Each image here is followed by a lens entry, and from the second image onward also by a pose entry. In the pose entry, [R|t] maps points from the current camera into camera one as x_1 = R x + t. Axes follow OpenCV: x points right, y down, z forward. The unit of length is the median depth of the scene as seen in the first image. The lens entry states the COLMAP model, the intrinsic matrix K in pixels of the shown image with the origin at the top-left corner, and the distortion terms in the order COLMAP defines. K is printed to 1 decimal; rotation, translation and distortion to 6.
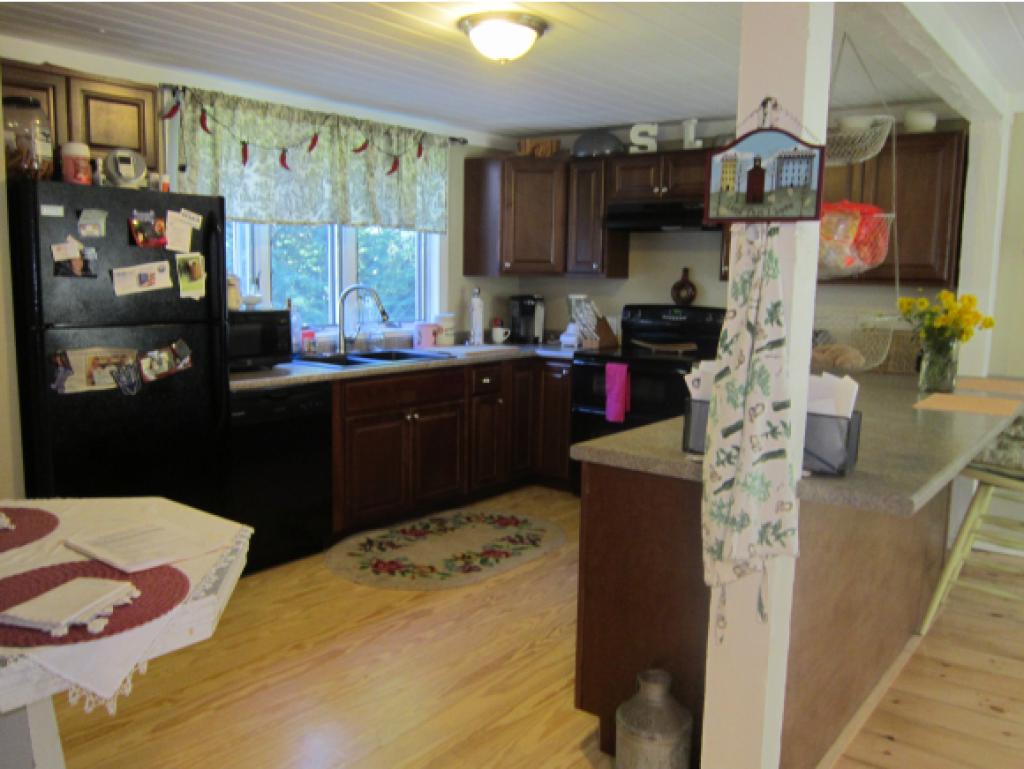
lens RADIAL K [[837.0, 0, 515.7], [0, 837.0, 387.4], [0, 0, 1]] dist [-0.041290, 0.008940]
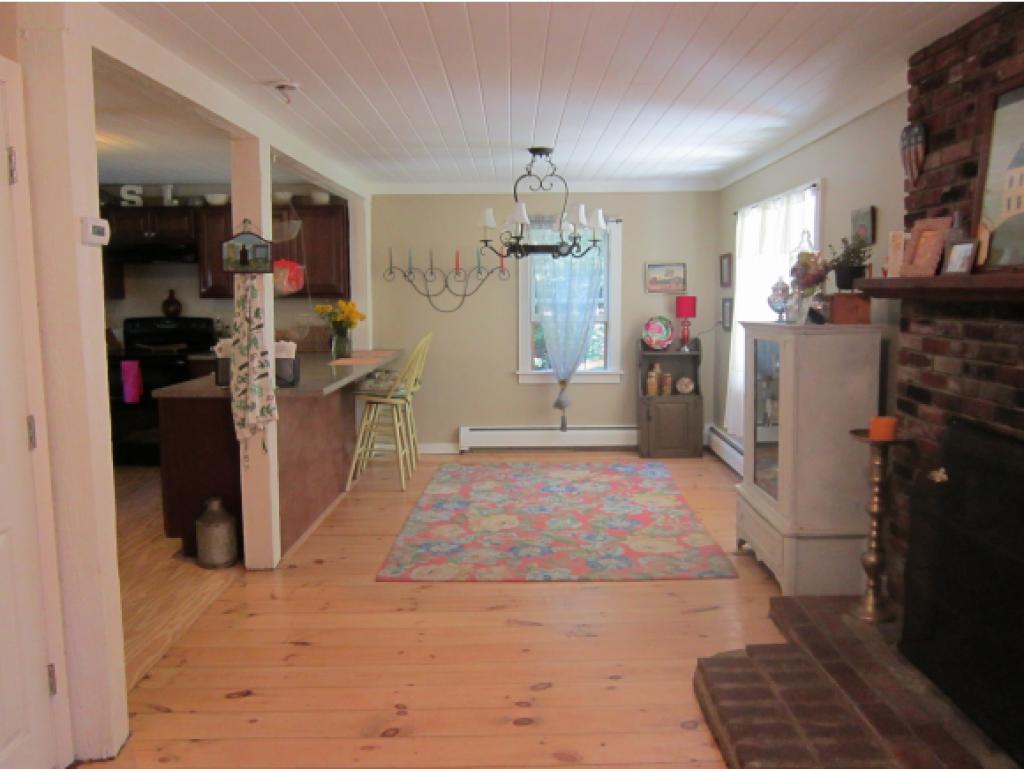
lens RADIAL K [[837.0, 0, 516.9], [0, 837.0, 382.5], [0, 0, 1]] dist [-0.041290, 0.008940]
pose [[0.797124, -0.085566, 0.597722, -0.432196], [0.098463, 0.995078, 0.011138, 0.124147], [-0.595733, 0.049975, 0.801626, -1.066059]]
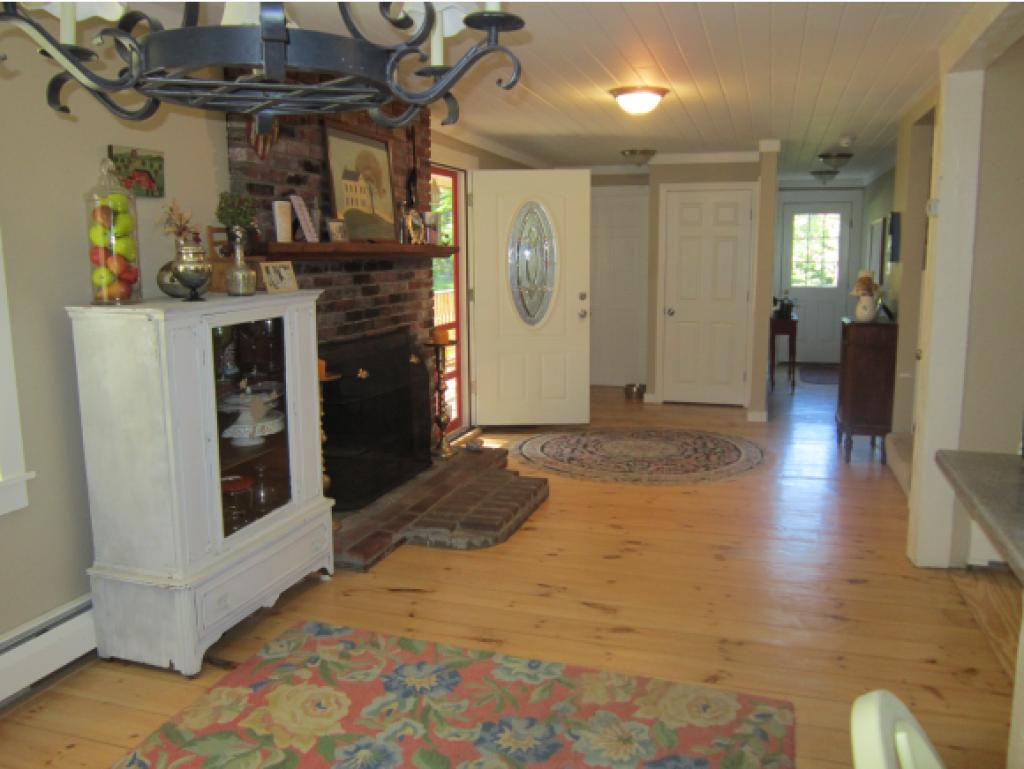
lens RADIAL K [[837.0, 0, 518.7], [0, 837.0, 386.6], [0, 0, 1]] dist [-0.041290, 0.008940]
pose [[-0.936755, 0.044273, -0.347174, 1.481494], [-0.056344, 0.959951, 0.274445, -0.249853], [0.345420, 0.276649, -0.896744, 1.965182]]
